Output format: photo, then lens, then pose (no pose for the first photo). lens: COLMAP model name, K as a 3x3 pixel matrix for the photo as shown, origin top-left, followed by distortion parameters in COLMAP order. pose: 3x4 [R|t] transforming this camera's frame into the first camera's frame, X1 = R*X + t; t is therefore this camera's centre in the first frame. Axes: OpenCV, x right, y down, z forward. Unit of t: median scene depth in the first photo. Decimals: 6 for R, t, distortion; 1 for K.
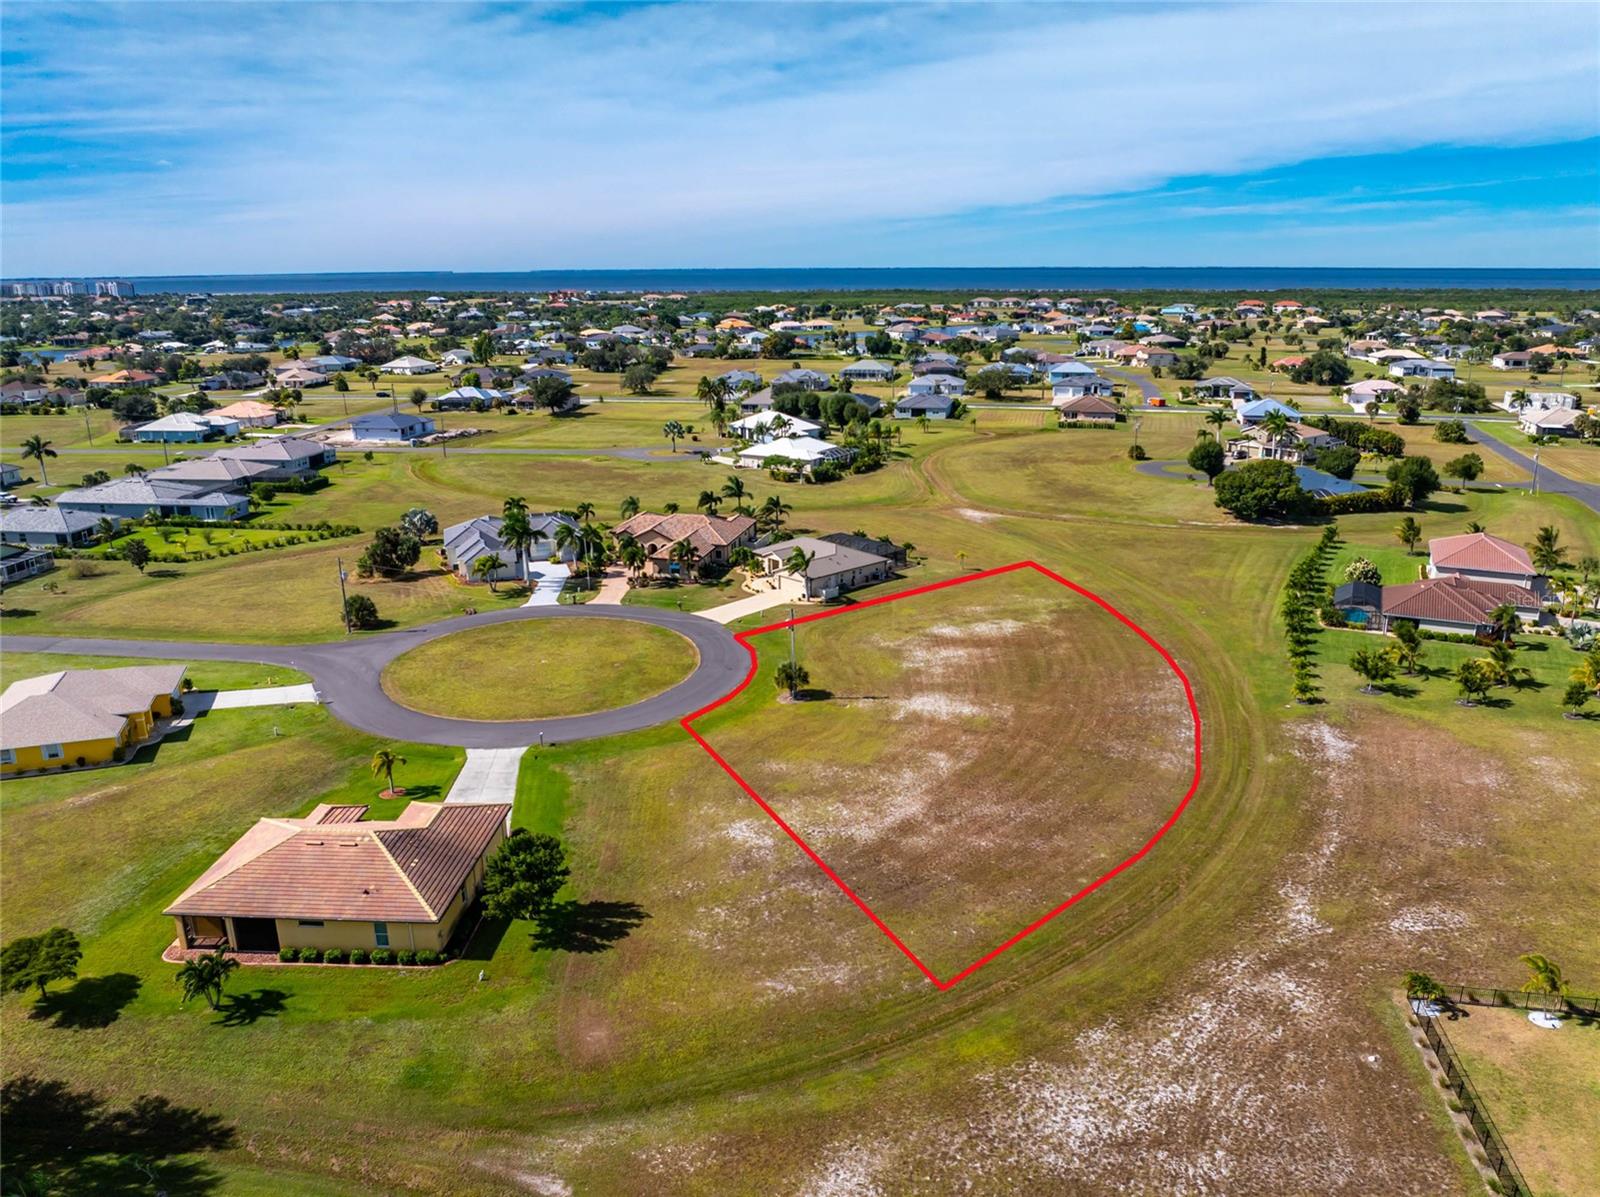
lens RADIAL K [[1193.0, 0, 800.0], [0, 1193.0, 598.5], [0, 0, 1]] dist [-0.032386, -0.015166]
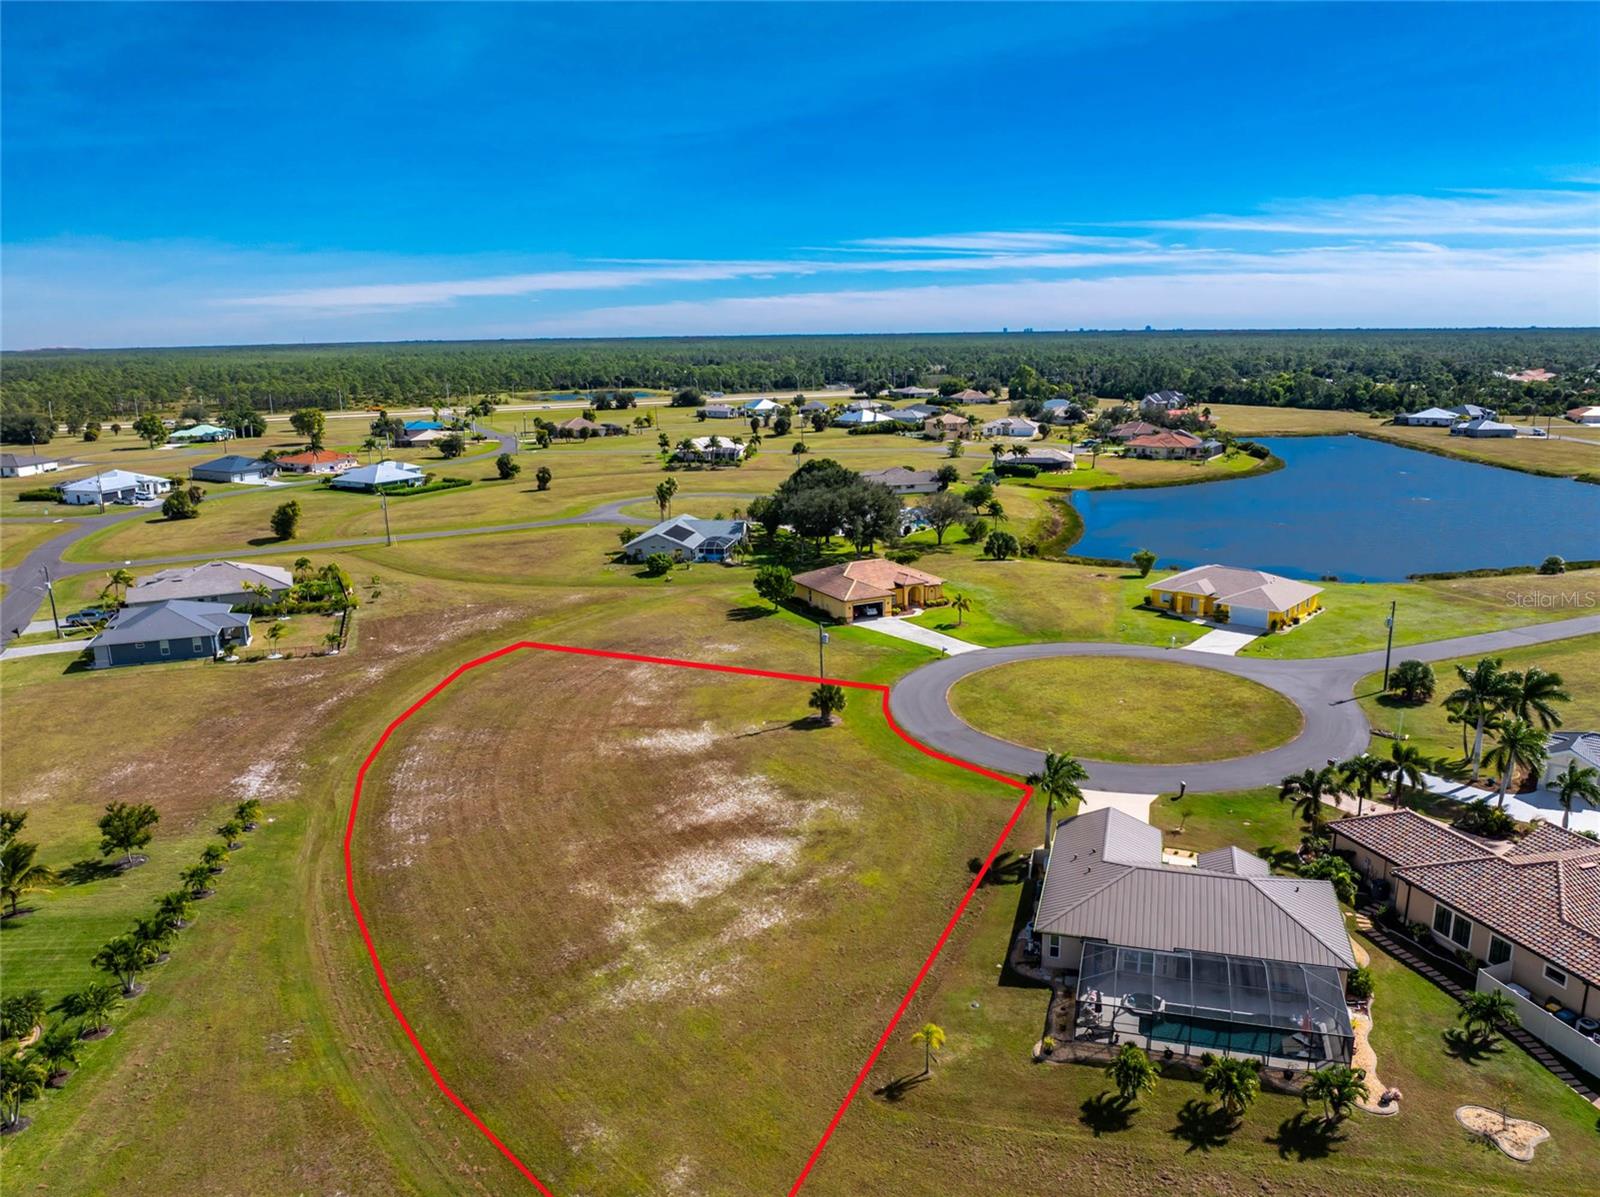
lens RADIAL K [[1193.0, 0, 800.0], [0, 1193.0, 598.5], [0, 0, 1]] dist [-0.032386, -0.015166]
pose [[-0.876083, 0.121396, -0.466628, 0.280115], [-0.112858, 0.889271, 0.443238, -0.266404], [0.468766, 0.440976, -0.765375, 1.057320]]
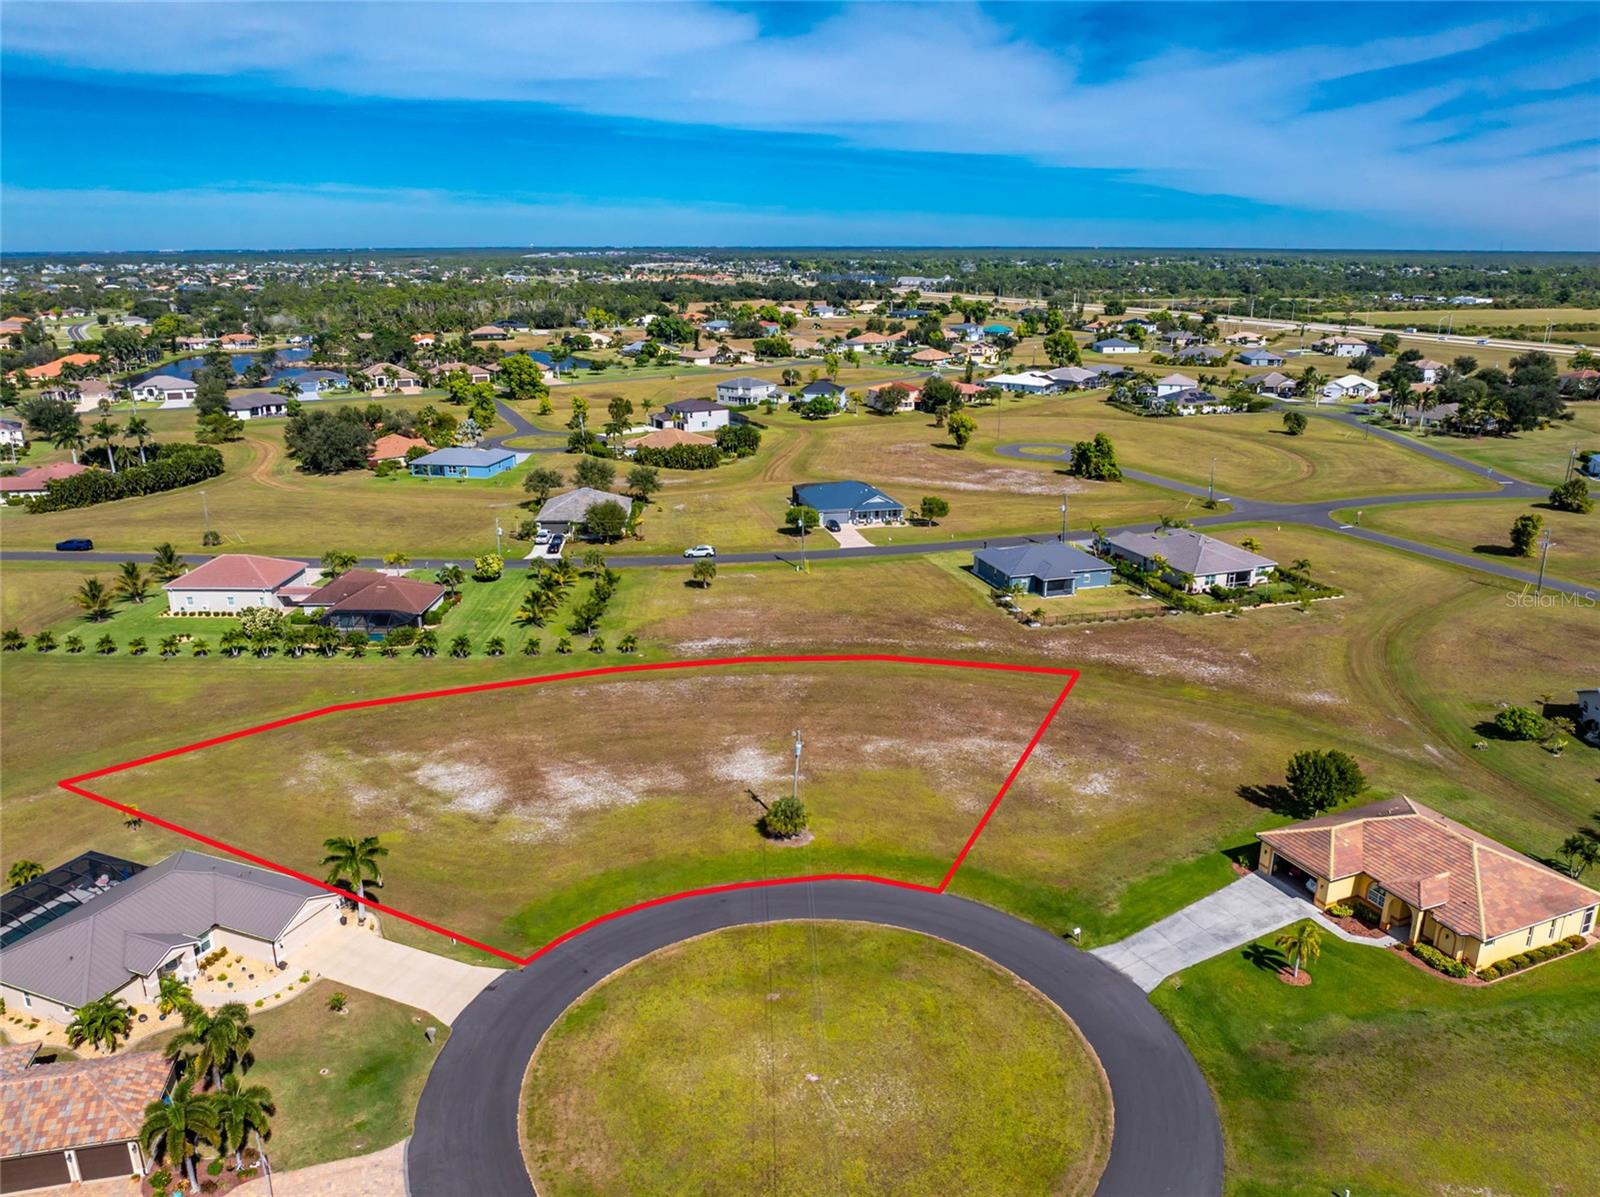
lens RADIAL K [[1152.0, 0, 785.0], [0, 1152.0, 594.4], [0, 0, 1]] dist [-0.041818, 0.009909]
pose [[-0.409273, -0.265348, 0.872976, -0.422113], [0.246130, 0.889200, 0.385671, -0.241873], [-0.878587, 0.372711, -0.298616, 0.746534]]
